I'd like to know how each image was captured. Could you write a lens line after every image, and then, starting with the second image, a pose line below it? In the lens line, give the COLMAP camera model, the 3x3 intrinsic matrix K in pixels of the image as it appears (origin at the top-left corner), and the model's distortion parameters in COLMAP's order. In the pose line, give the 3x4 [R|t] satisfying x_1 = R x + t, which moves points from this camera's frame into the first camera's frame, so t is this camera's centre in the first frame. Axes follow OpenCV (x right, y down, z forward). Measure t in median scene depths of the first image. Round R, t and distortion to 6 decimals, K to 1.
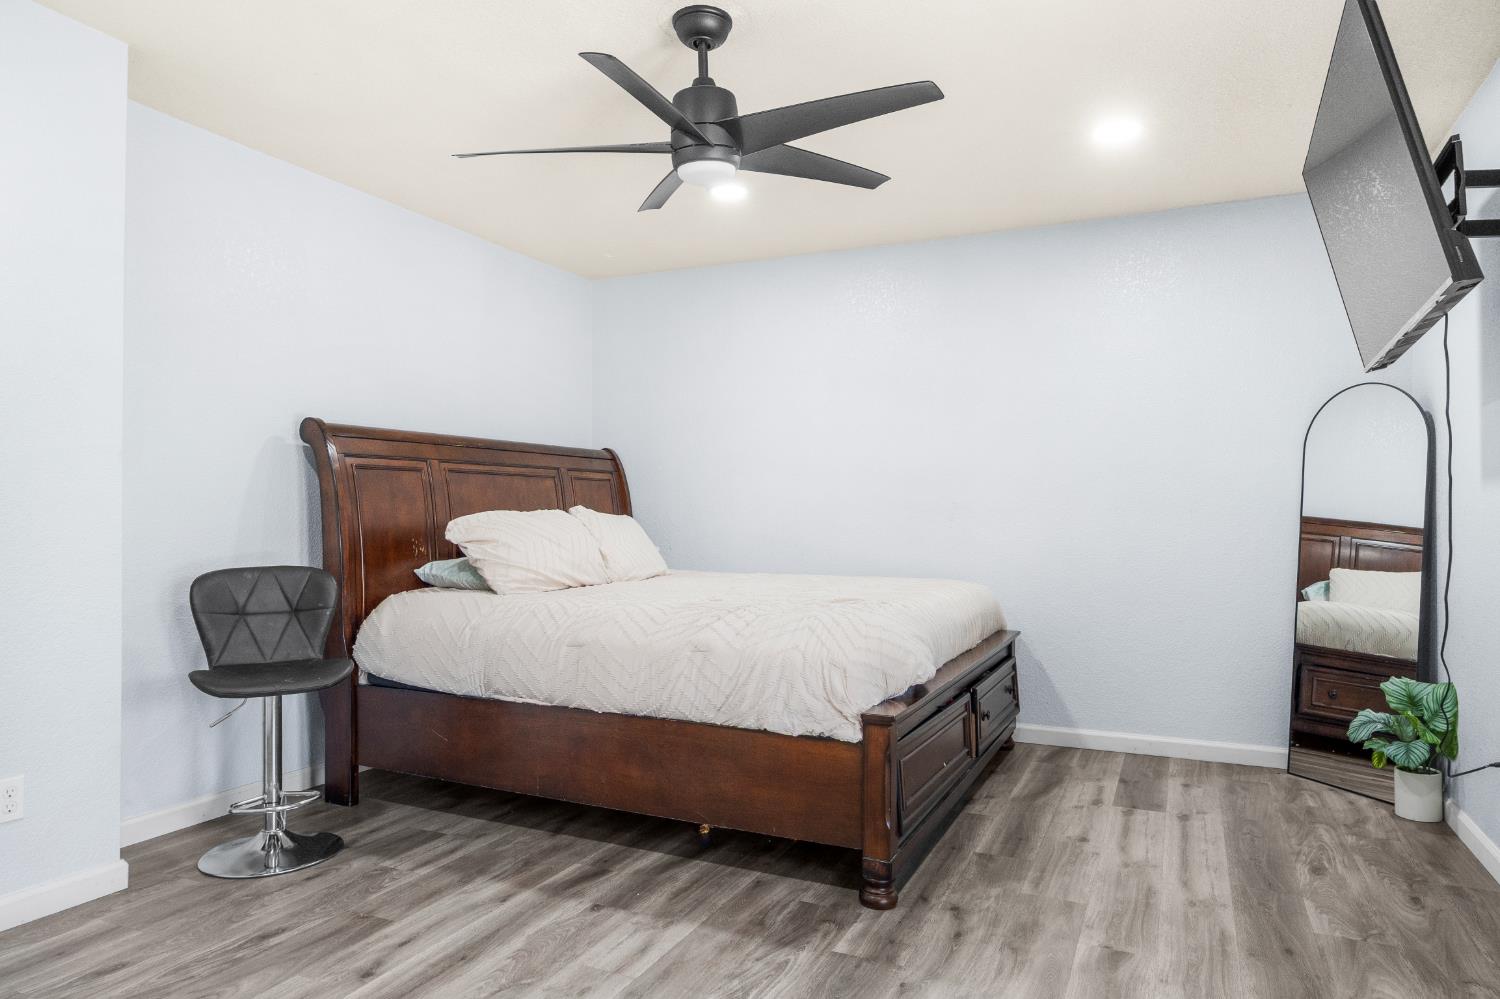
lens RADIAL K [[923.8, 0, 747.6], [0, 923.8, 500.6], [0, 0, 1]] dist [0.002783, -0.000409]
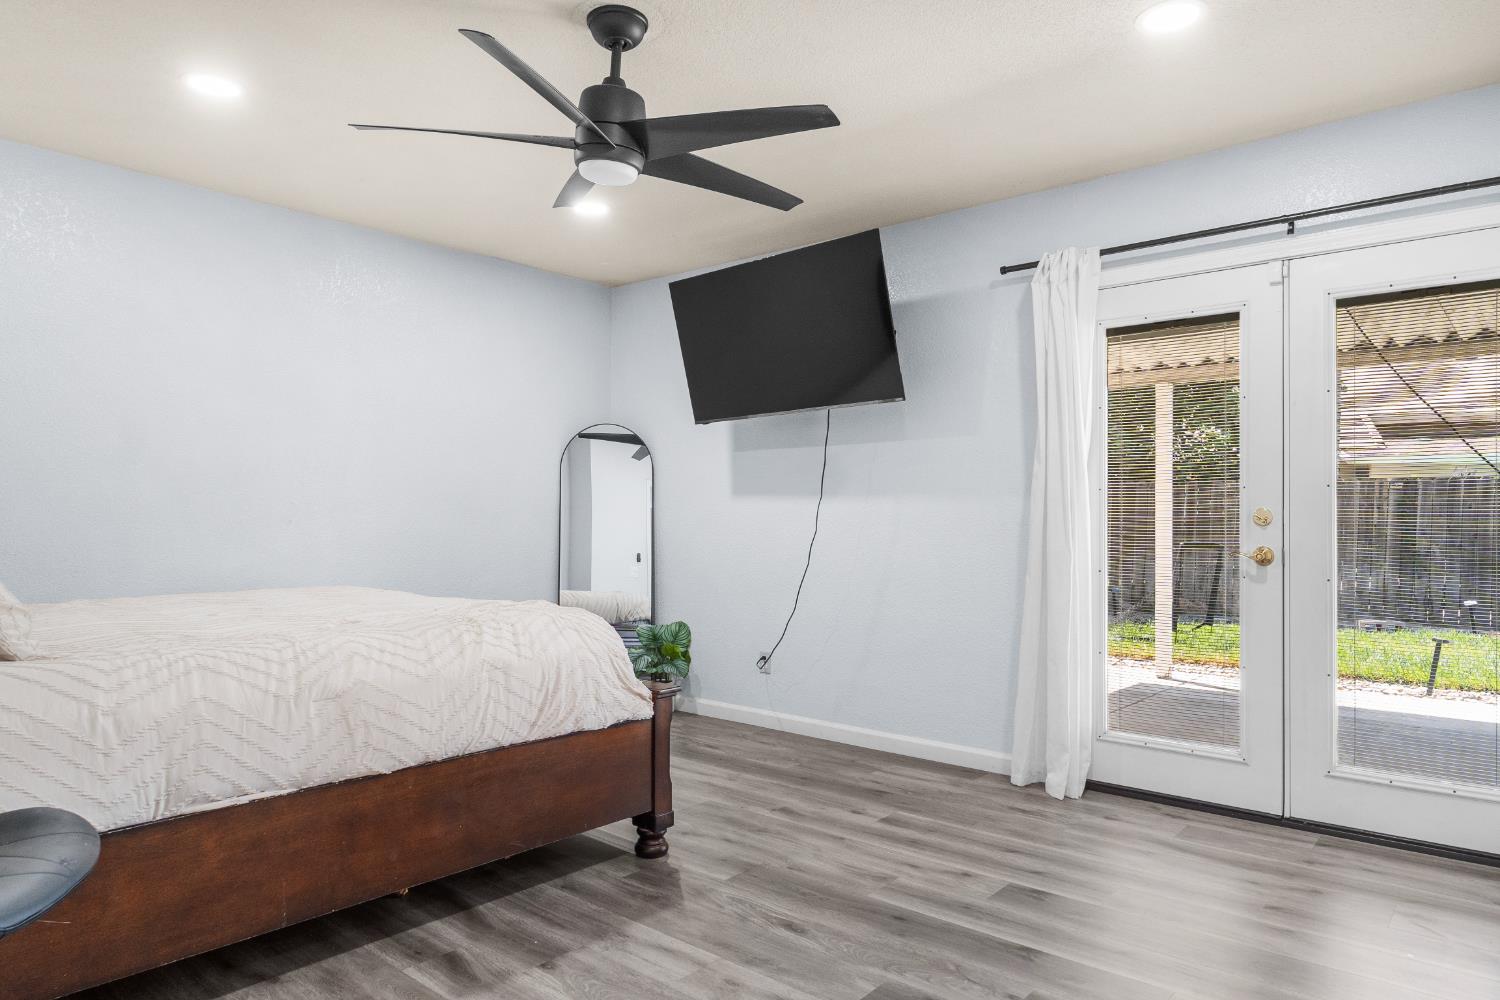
lens RADIAL K [[923.8, 0, 745.8], [0, 923.8, 507.7], [0, 0, 1]] dist [0.002783, -0.000409]
pose [[0.281804, 0.007619, 0.959442, -0.903187], [-0.015357, 0.999876, -0.003430, 0.004983], [-0.959349, -0.013768, 0.281886, 0.545902]]
